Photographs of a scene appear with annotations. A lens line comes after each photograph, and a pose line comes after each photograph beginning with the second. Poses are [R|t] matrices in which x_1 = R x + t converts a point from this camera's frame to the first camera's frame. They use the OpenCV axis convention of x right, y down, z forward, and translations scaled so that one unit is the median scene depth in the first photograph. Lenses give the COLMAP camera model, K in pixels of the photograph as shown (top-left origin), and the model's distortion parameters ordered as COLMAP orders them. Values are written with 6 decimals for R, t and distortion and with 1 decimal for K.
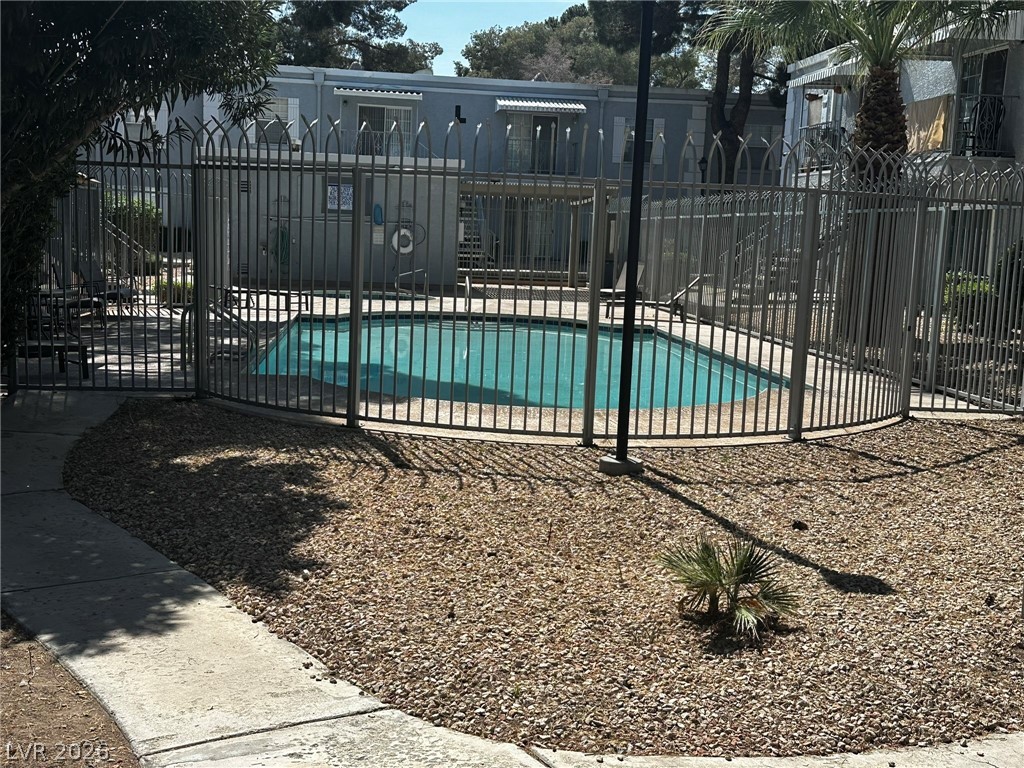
lens RADIAL K [[1256.2, 0, 512.0], [0, 1256.2, 384.0], [0, 0, 1]] dist [0.122145, -0.006458]
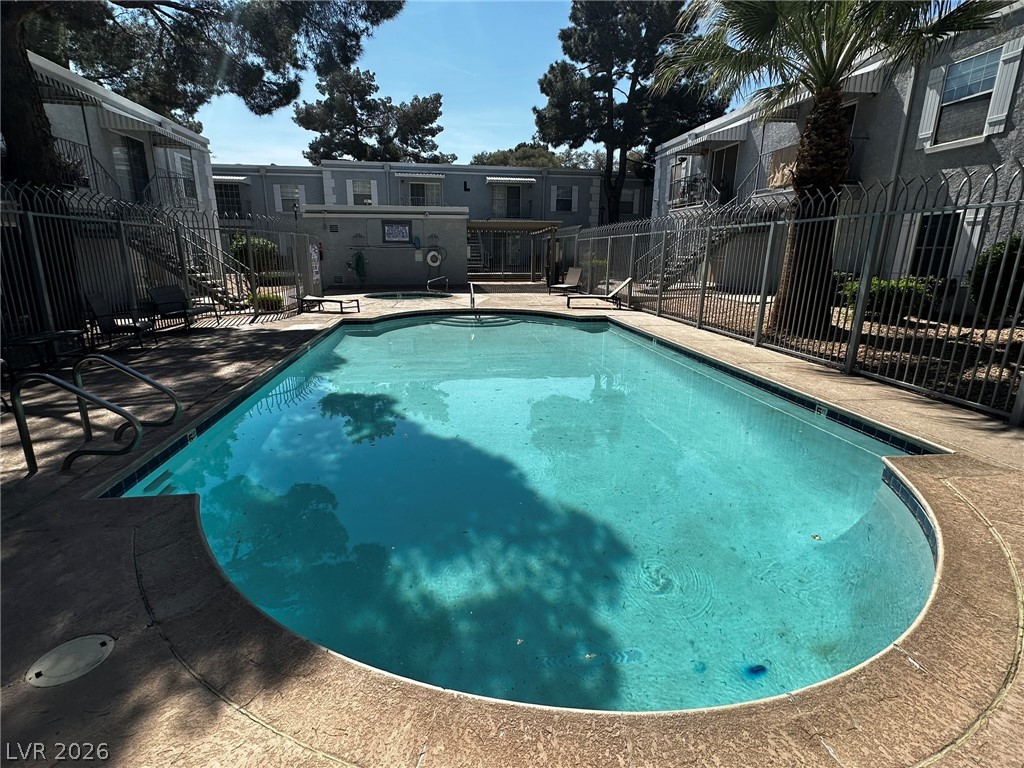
lens RADIAL K [[511.9, 0, 512.0], [0, 511.9, 384.0], [0, 0, 1]] dist [-0.001722, 0.000366]
pose [[0.998930, -0.040189, 0.022901, -0.004820], [0.036830, 0.990582, 0.131875, -0.031897], [-0.027985, -0.130890, 0.991002, 0.278213]]
